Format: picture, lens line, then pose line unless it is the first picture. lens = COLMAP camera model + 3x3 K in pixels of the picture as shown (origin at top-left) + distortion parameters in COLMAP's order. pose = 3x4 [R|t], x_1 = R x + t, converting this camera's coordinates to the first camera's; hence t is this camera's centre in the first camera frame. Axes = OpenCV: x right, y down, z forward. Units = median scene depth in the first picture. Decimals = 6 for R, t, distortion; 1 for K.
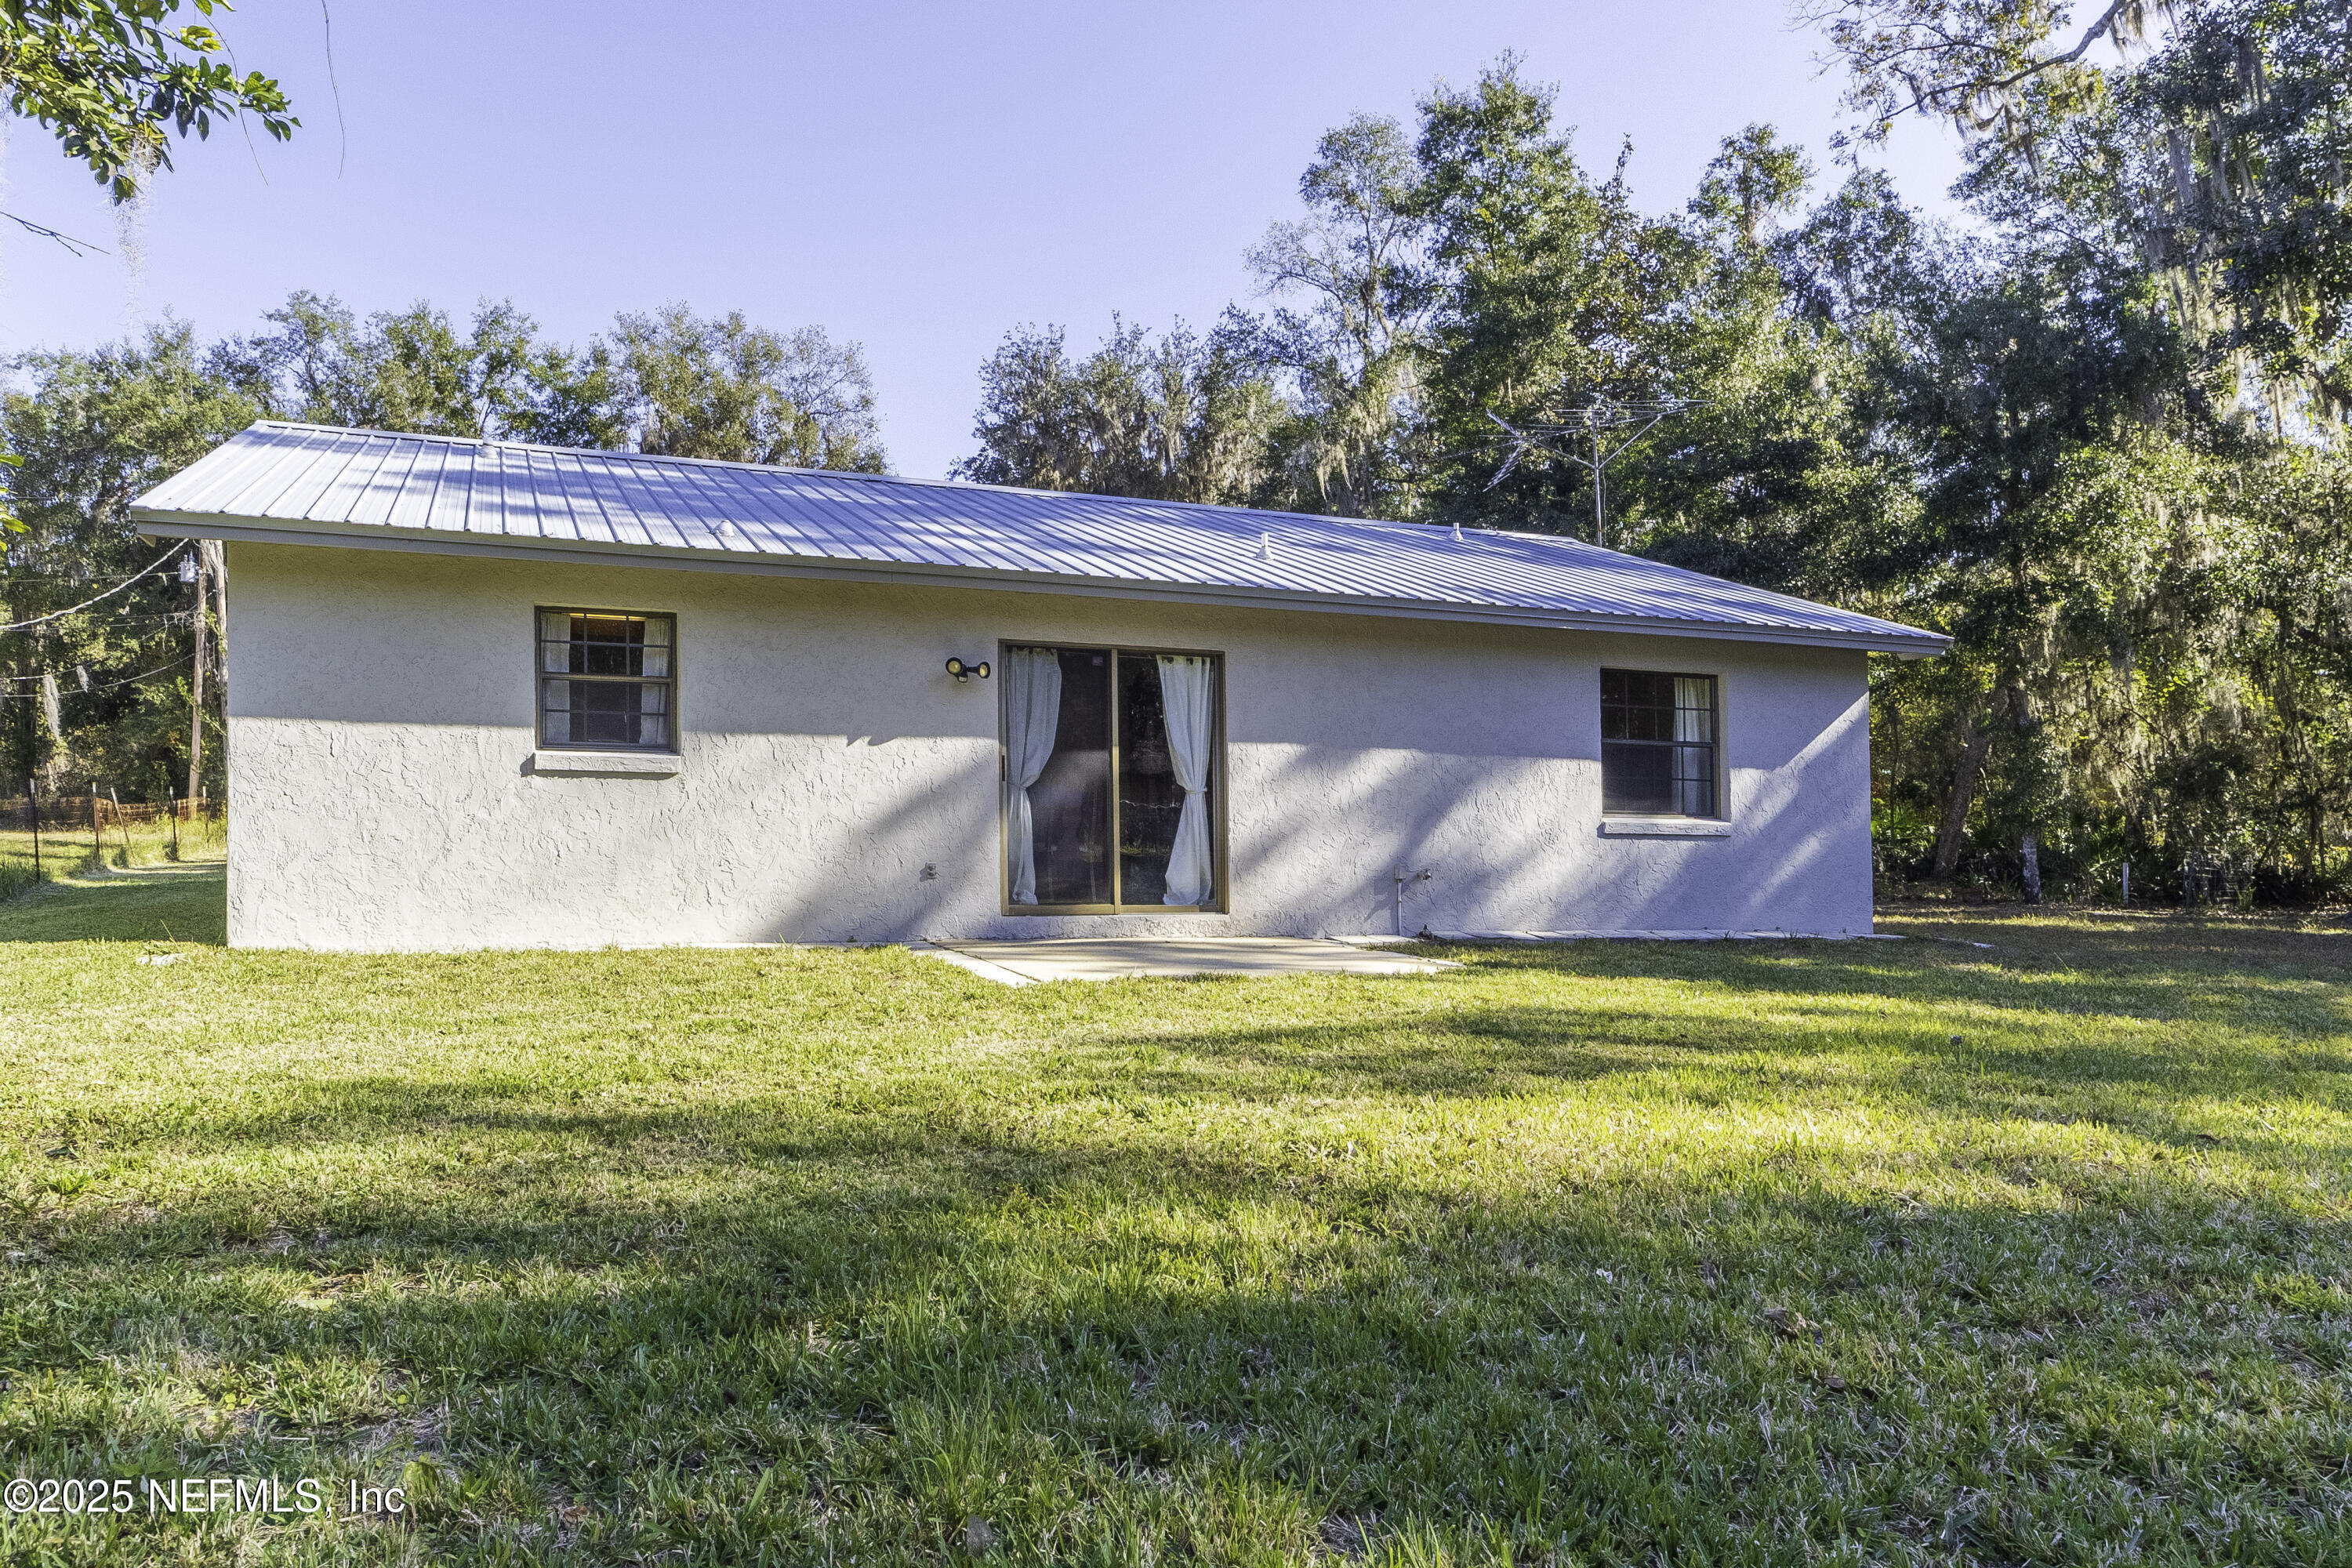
lens RADIAL K [[1837.4, 0, 1176.0], [0, 1837.4, 784.0], [0, 0, 1]] dist [-0.005608, -0.000773]
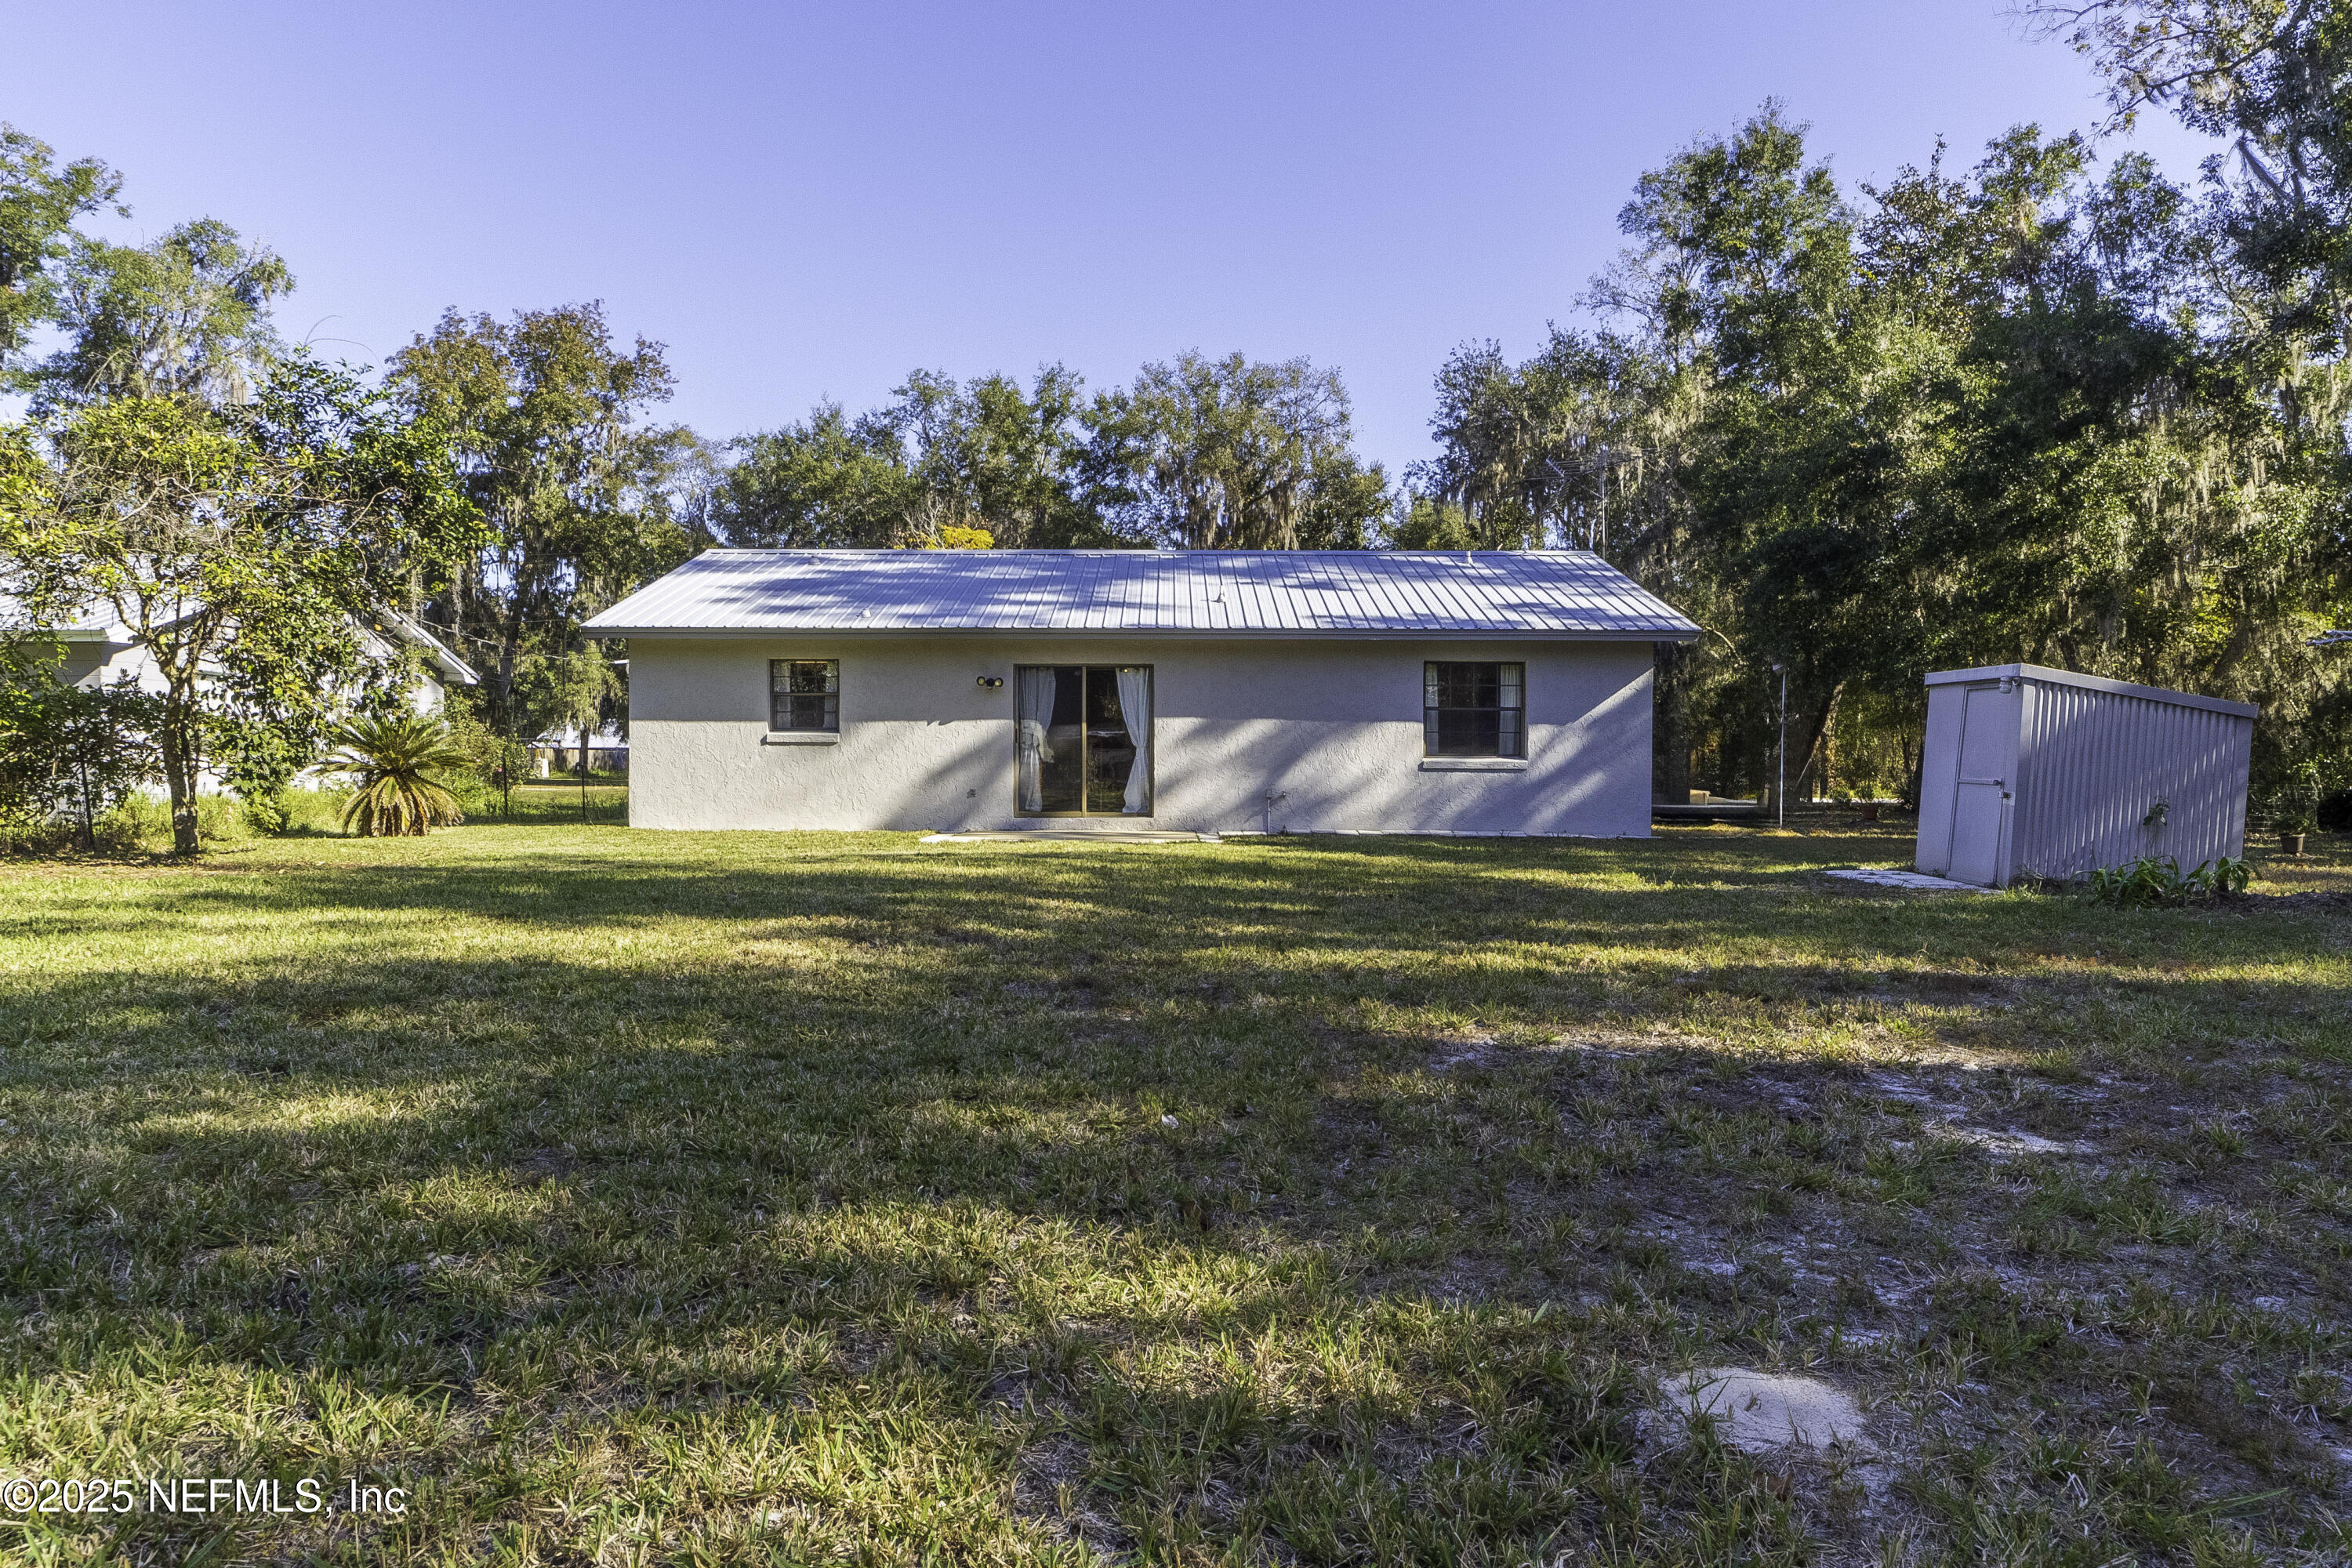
lens RADIAL K [[1837.4, 0, 1176.0], [0, 1837.4, 784.0], [0, 0, 1]] dist [-0.005608, -0.000773]
pose [[0.926897, -0.009604, -0.375192, 0.650054], [0.019177, 0.999579, 0.021789, 0.001758], [0.374825, -0.027391, 0.926691, -0.544870]]
